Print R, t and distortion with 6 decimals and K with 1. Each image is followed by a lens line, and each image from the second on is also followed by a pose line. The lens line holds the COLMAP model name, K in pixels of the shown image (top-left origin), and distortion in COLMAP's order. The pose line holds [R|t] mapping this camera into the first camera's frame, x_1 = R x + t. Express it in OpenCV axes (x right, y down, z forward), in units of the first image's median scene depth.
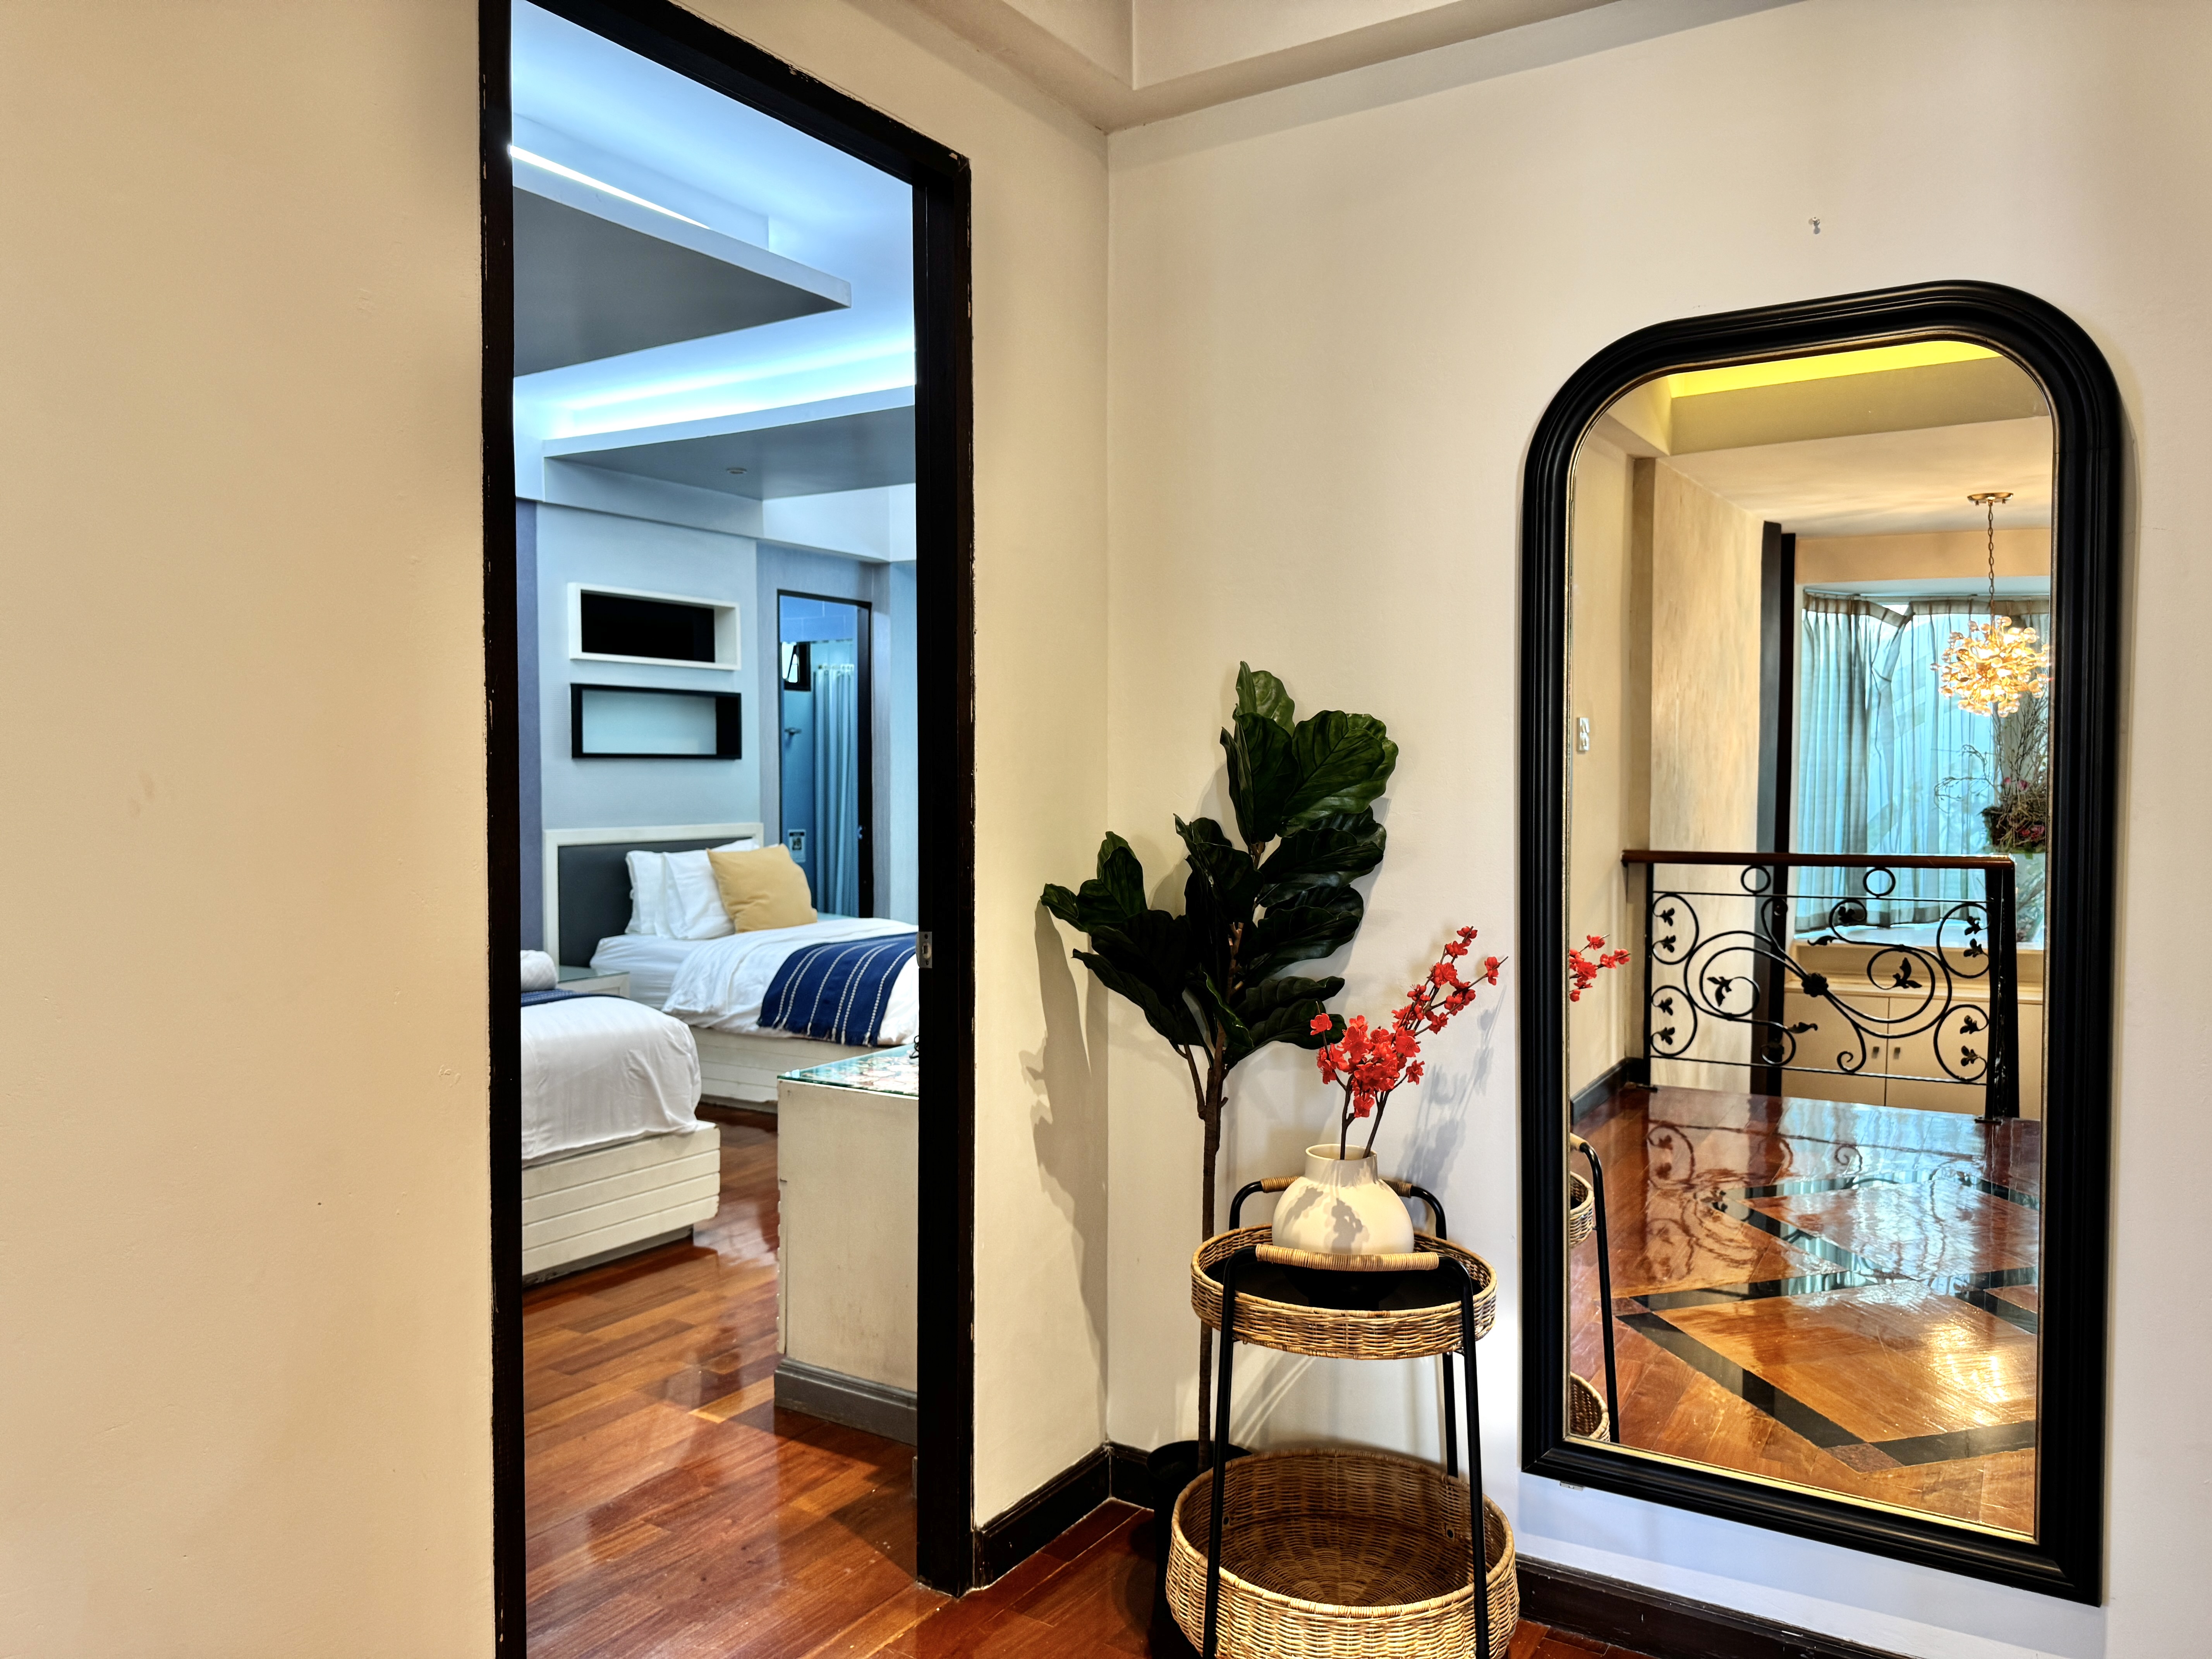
lens RADIAL K [[1558.2, 0, 1109.7], [0, 1558.2, 831.3], [0, 0, 1]] dist [0.036879, -0.042086]
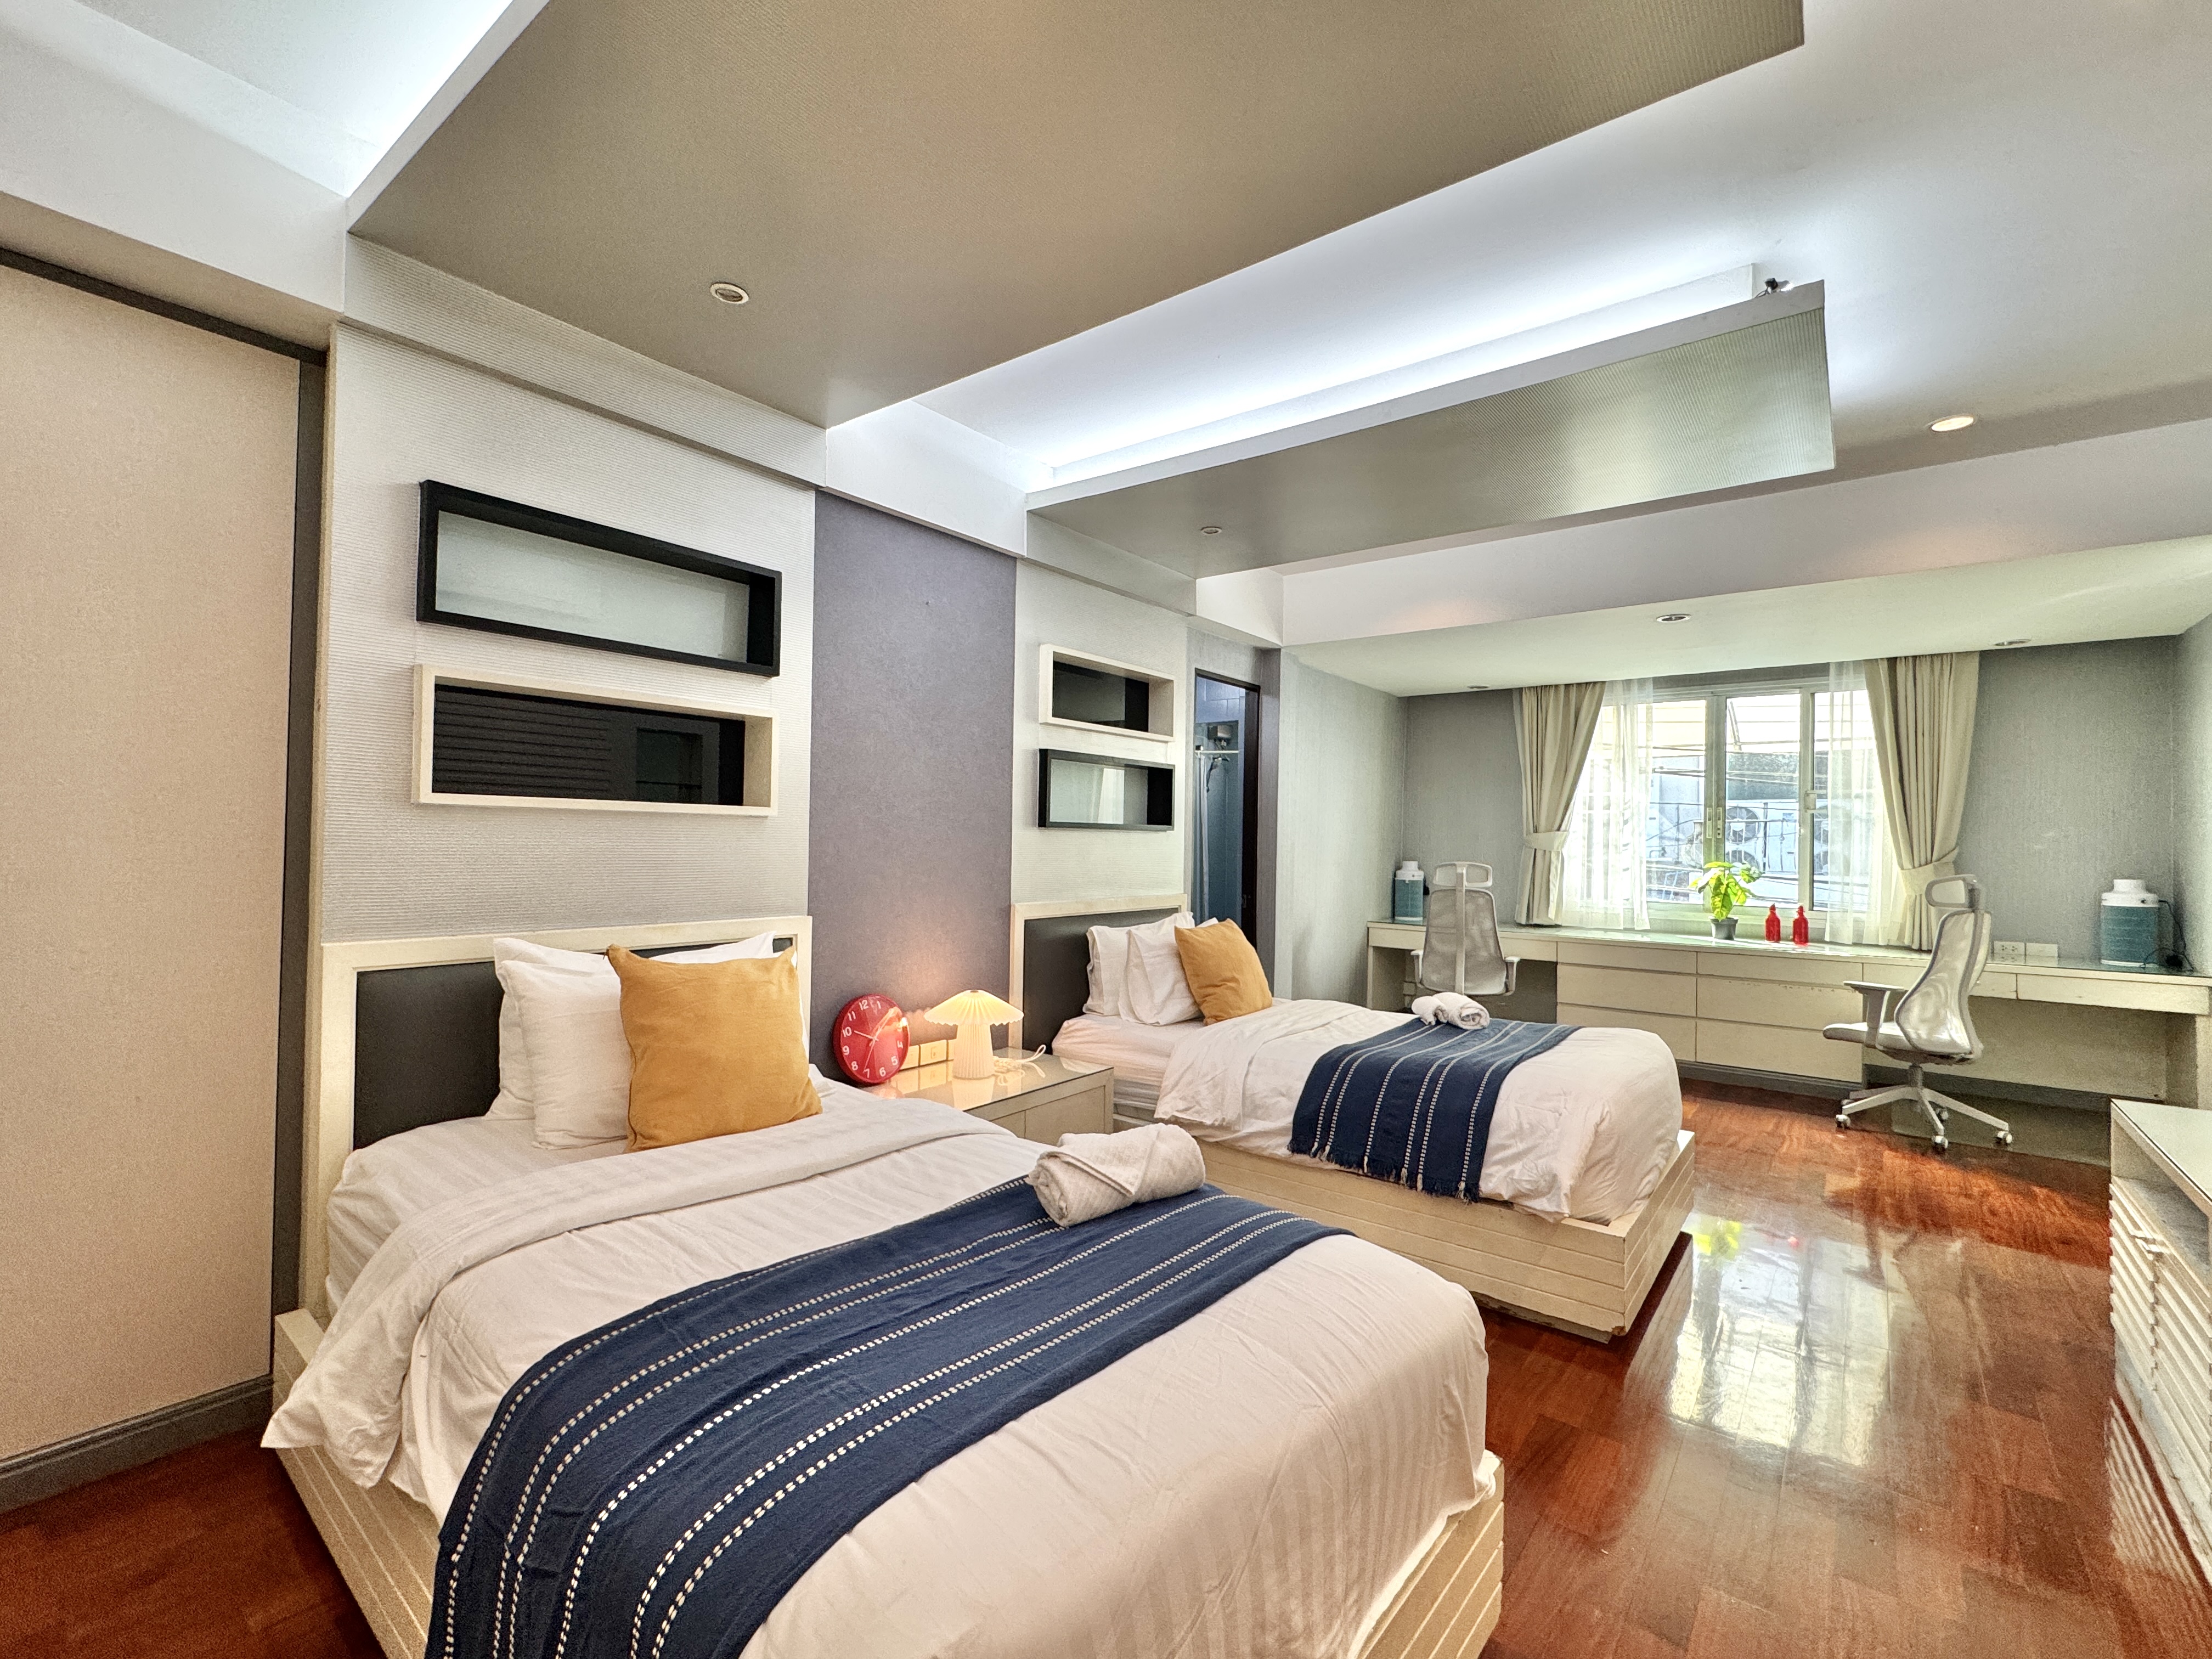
lens RADIAL K [[971.7, 0, 1088.1], [0, 971.7, 836.6], [0, 0, 1]] dist [-0.032139, -0.001600]
pose [[0.993665, 0.015133, -0.111357, -0.248081], [-0.019773, 0.998976, -0.040686, -0.017641], [0.110627, 0.042630, 0.992947, 0.418847]]
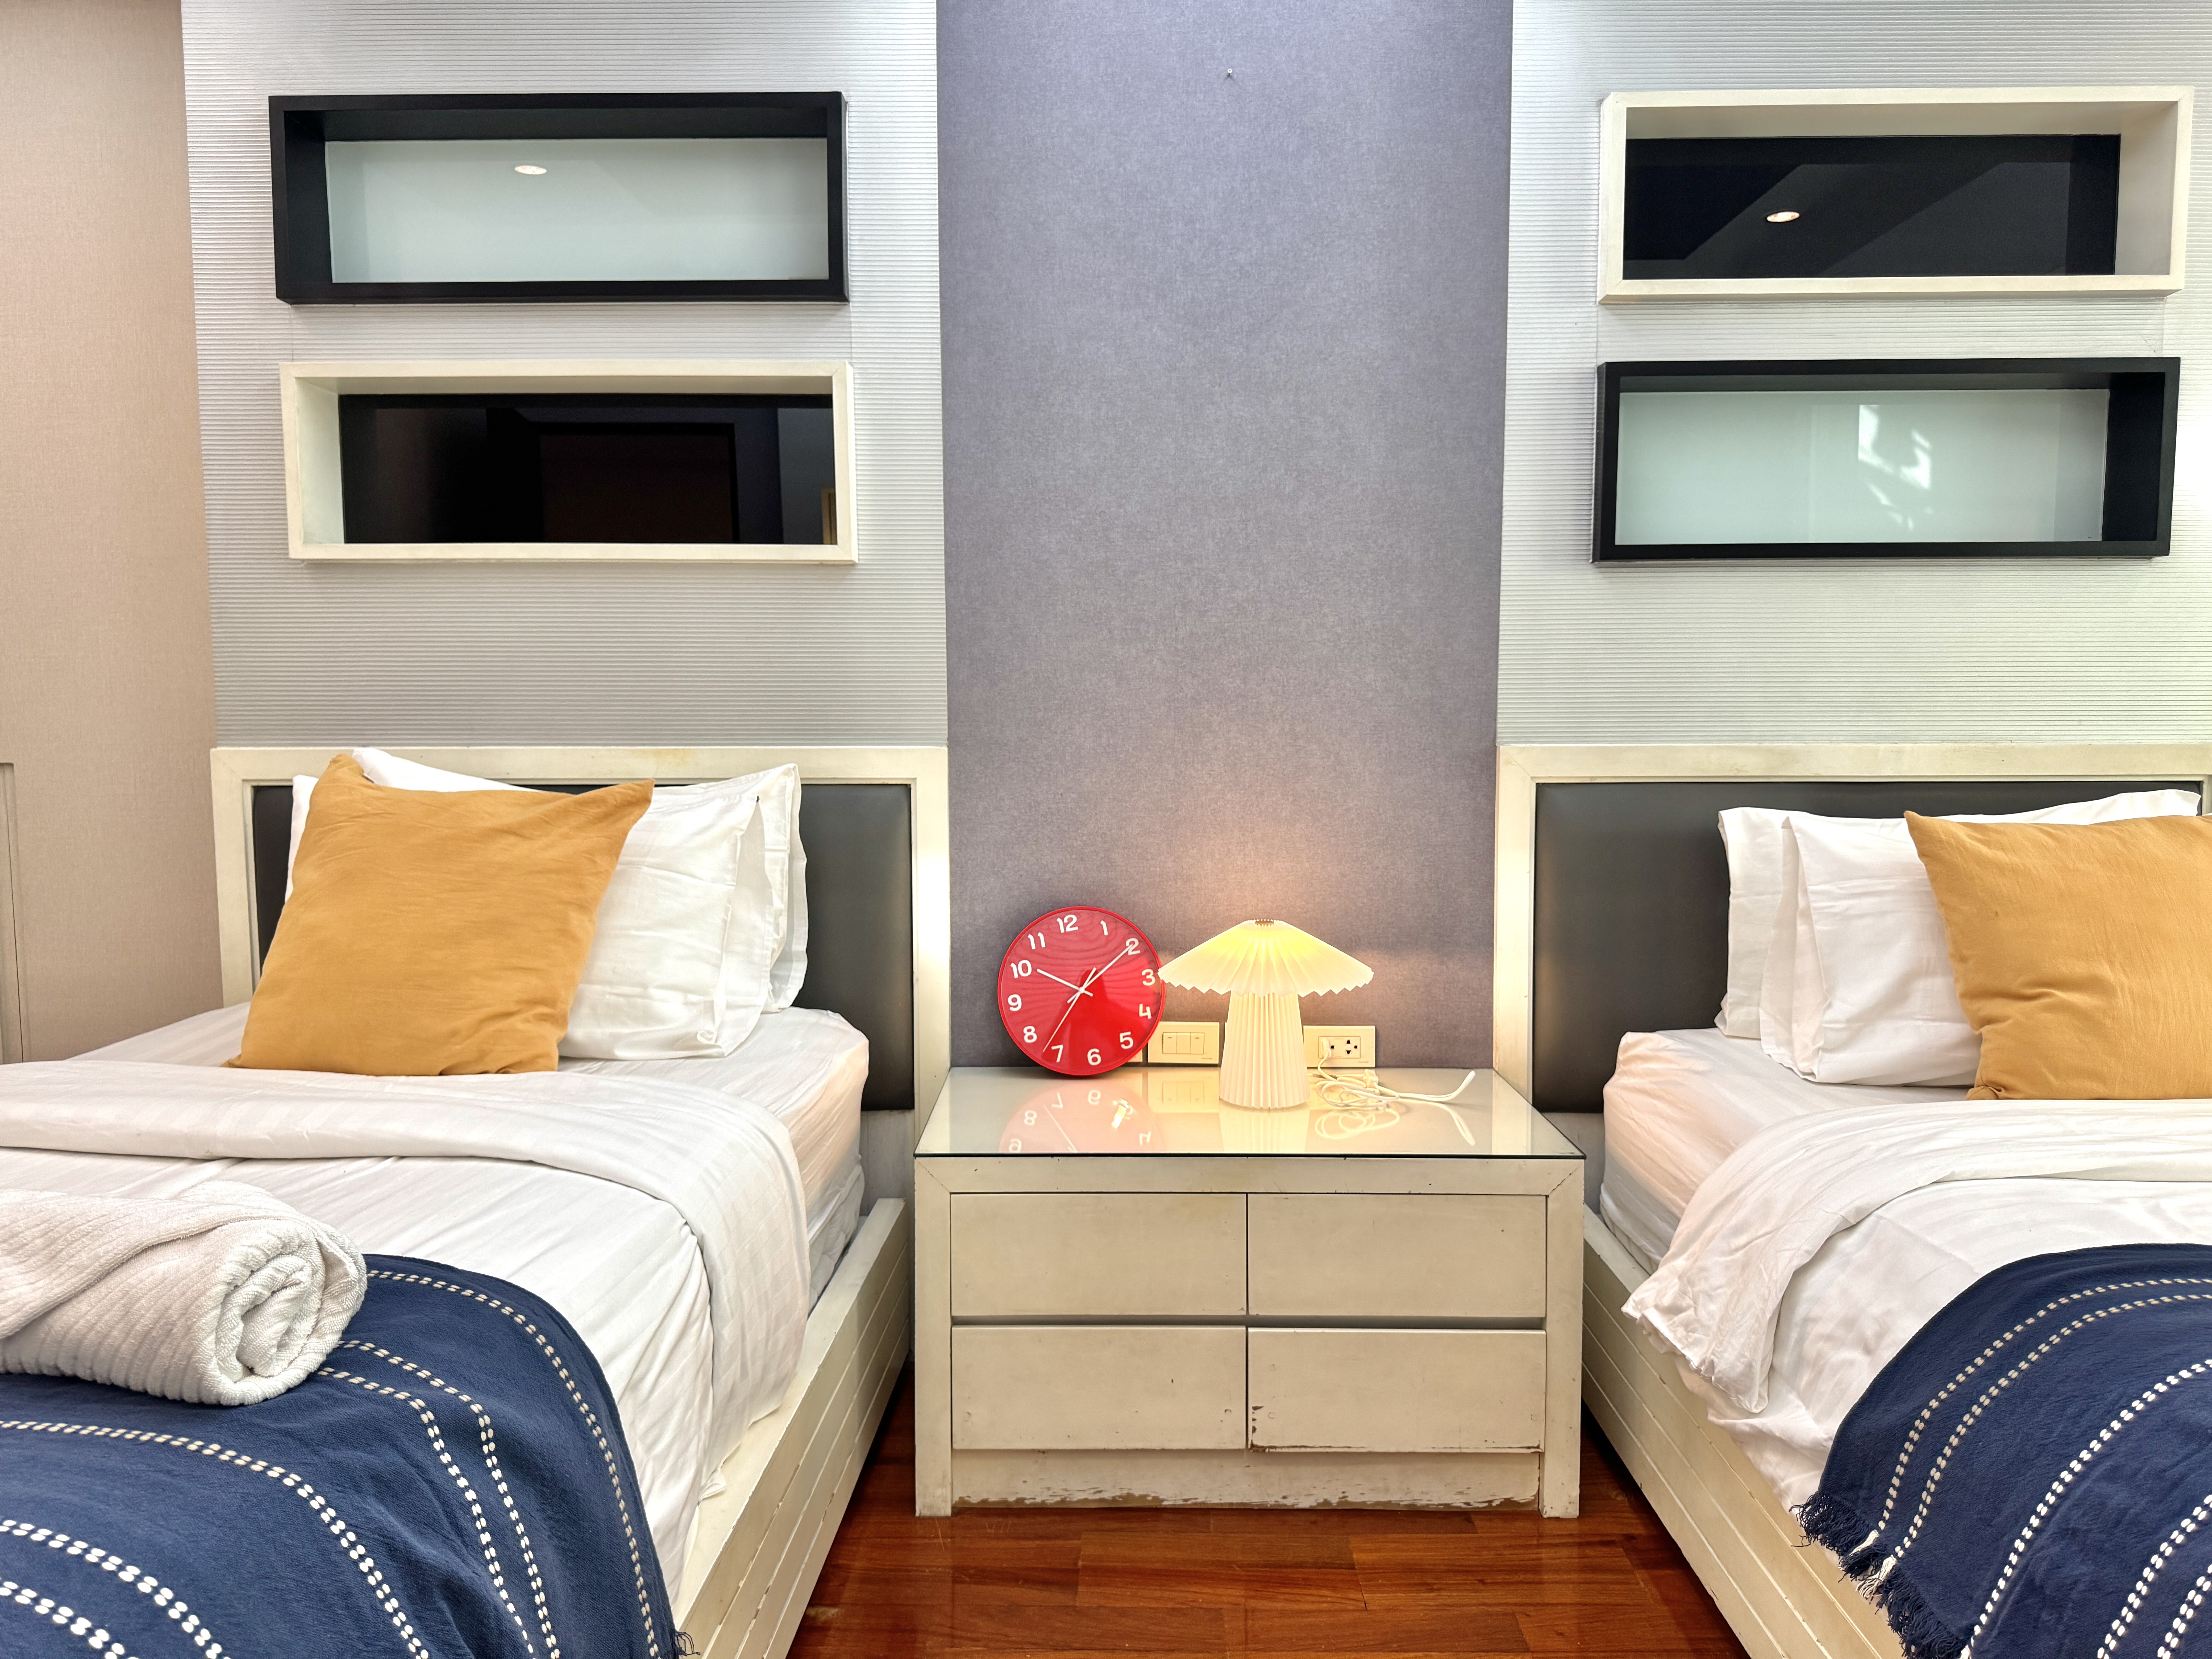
lens RADIAL K [[1558.2, 0, 1116.3], [0, 1558.2, 831.1], [0, 0, 1]] dist [0.036879, -0.042086]
pose [[0.517057, 0.073415, -0.852797, -0.065473], [-0.027785, 0.997230, 0.069002, -0.002817], [0.855500, -0.011983, 0.517665, 0.693001]]
